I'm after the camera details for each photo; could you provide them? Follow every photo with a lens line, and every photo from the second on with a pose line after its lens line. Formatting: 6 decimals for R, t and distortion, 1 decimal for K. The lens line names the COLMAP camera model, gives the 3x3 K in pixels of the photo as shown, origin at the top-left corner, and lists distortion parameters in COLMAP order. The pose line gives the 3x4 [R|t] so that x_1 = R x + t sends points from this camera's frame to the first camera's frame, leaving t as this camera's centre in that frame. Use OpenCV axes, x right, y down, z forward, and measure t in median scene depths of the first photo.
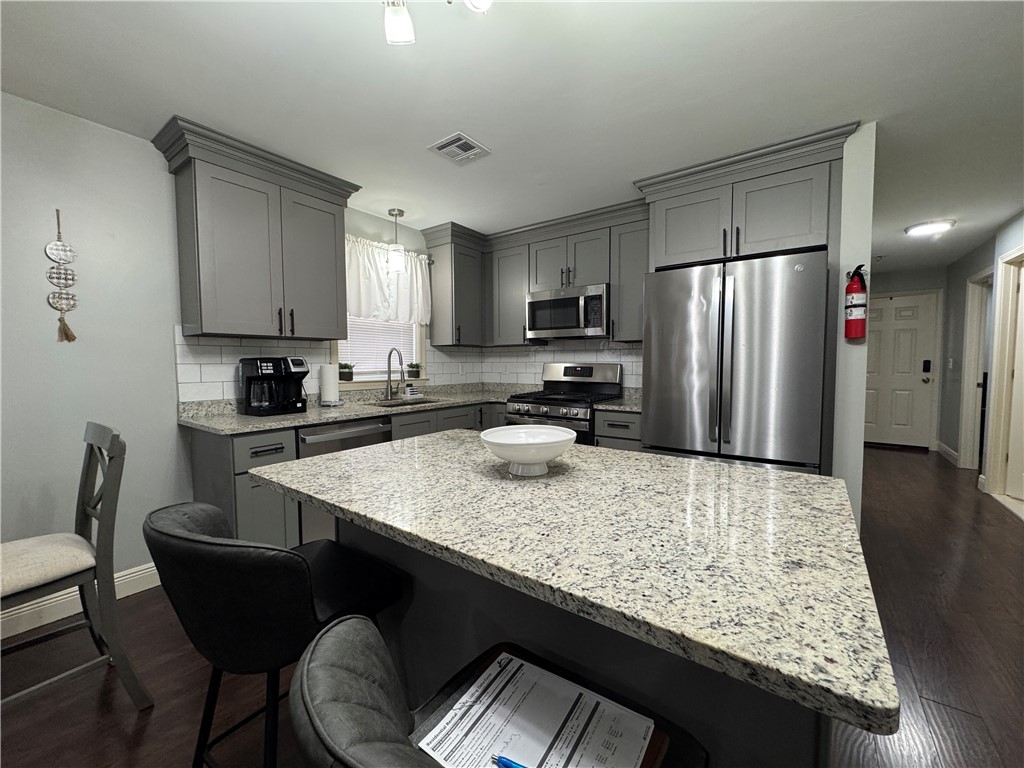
lens RADIAL K [[407.7, 0, 511.6], [0, 407.7, 385.5], [0, 0, 1]] dist [-0.002533, 0.000627]
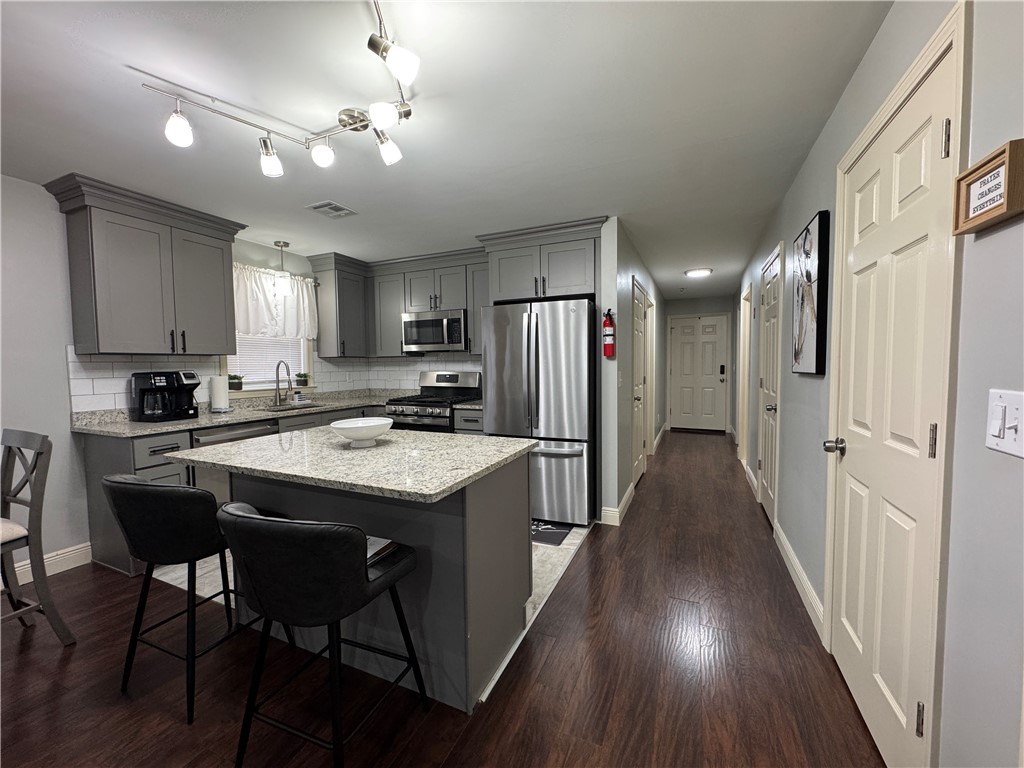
lens RADIAL K [[407.7, 0, 512.2], [0, 407.7, 385.2], [0, 0, 1]] dist [-0.002533, 0.000627]
pose [[0.977090, -0.017536, 0.212103, 0.132305], [0.019218, 0.999798, -0.005873, -0.004424], [-0.211957, 0.009815, 0.977230, -0.338398]]
